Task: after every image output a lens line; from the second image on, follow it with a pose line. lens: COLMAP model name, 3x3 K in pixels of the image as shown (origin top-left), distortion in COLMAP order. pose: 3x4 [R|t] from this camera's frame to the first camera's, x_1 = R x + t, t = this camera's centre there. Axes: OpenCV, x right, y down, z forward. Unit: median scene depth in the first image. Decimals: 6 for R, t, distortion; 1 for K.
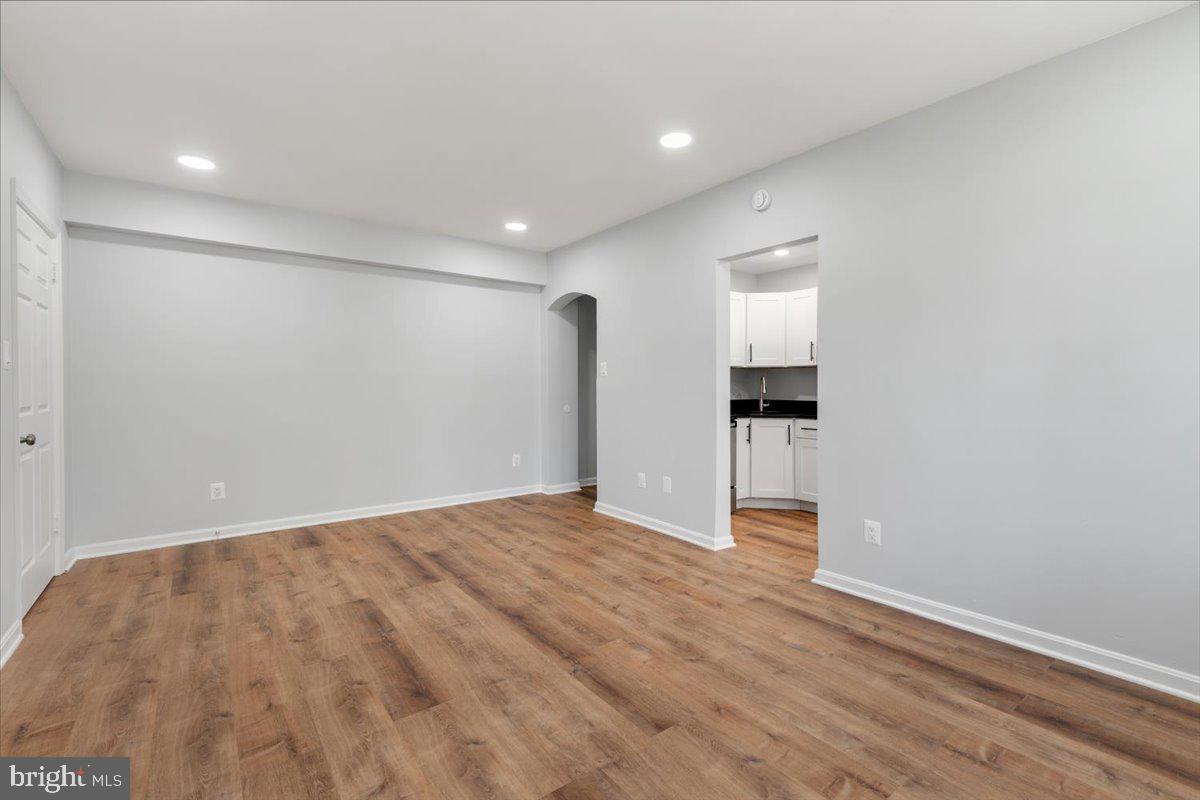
lens RADIAL K [[539.7, 0, 608.2], [0, 539.7, 398.7], [0, 0, 1]] dist [0.004348, -0.000829]
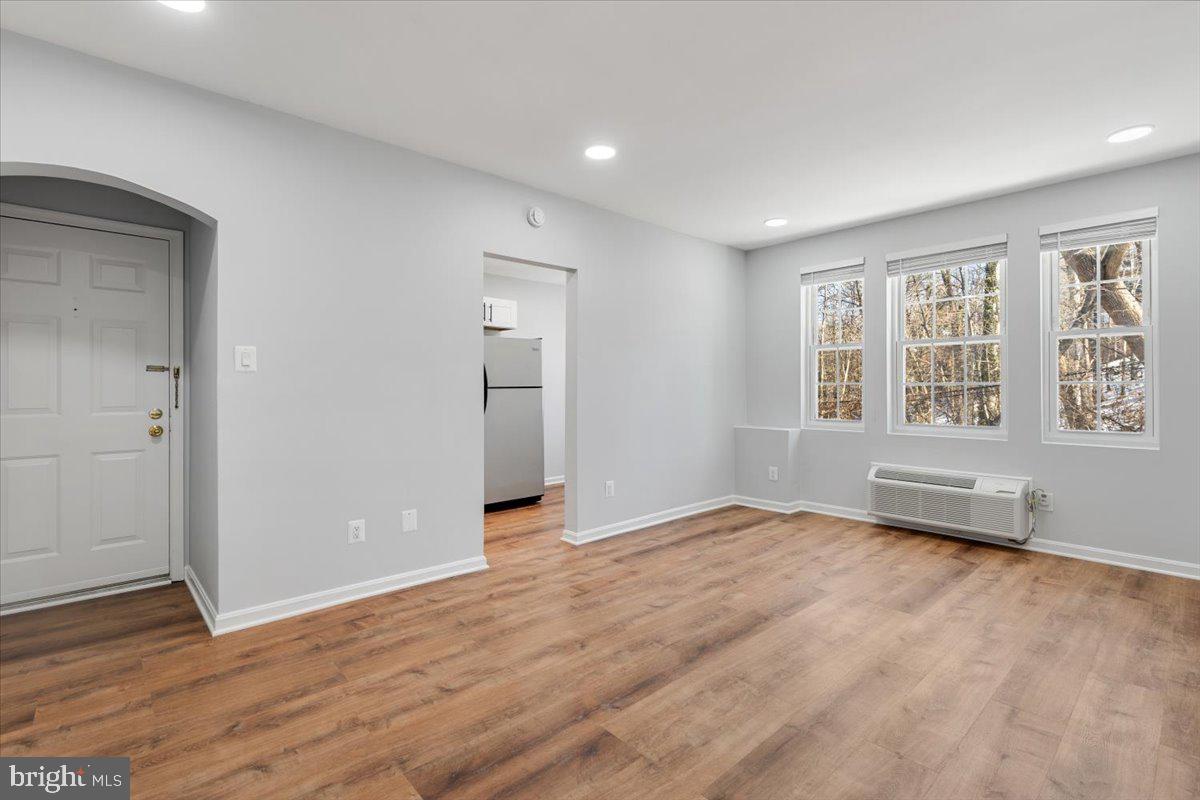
lens RADIAL K [[539.7, 0, 599.3], [0, 539.7, 394.0], [0, 0, 1]] dist [0.004348, -0.000829]
pose [[-0.083135, -0.009433, 0.996494, -0.857145], [0.029345, 0.999498, 0.011910, -0.025808], [-0.996106, 0.030233, -0.082816, 1.018988]]
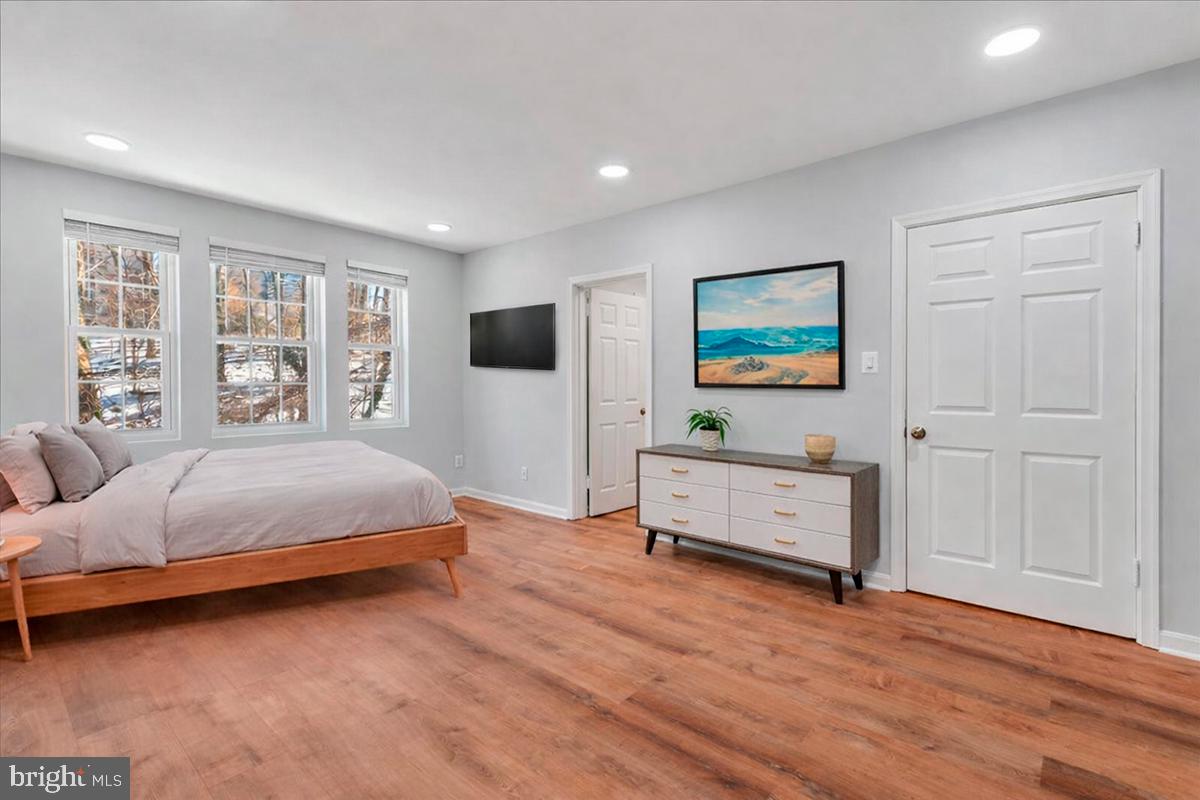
lens RADIAL K [[539.7, 0, 604.4], [0, 539.7, 392.2], [0, 0, 1]] dist [0.004348, -0.000829]
pose [[-0.977437, 0.004287, -0.211183, -0.150718], [-0.004291, 0.999185, 0.040143, -0.043899], [0.211183, 0.040143, -0.976622, 1.557624]]
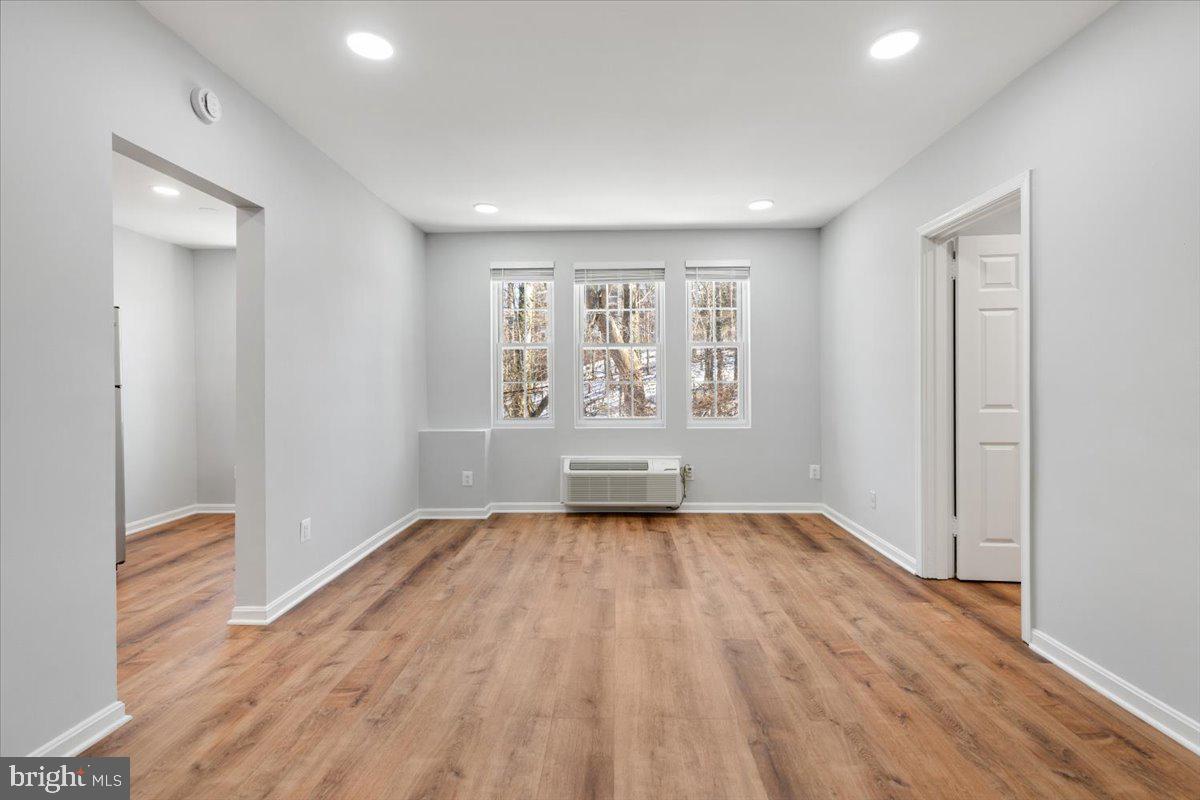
lens RADIAL K [[539.7, 0, 601.6], [0, 539.7, 385.5], [0, 0, 1]] dist [0.004348, -0.000829]
pose [[-0.777219, 0.004099, 0.629216, -0.533748], [0.022663, 0.999512, 0.021483, -0.033479], [-0.628821, 0.030957, -0.776933, 1.282773]]
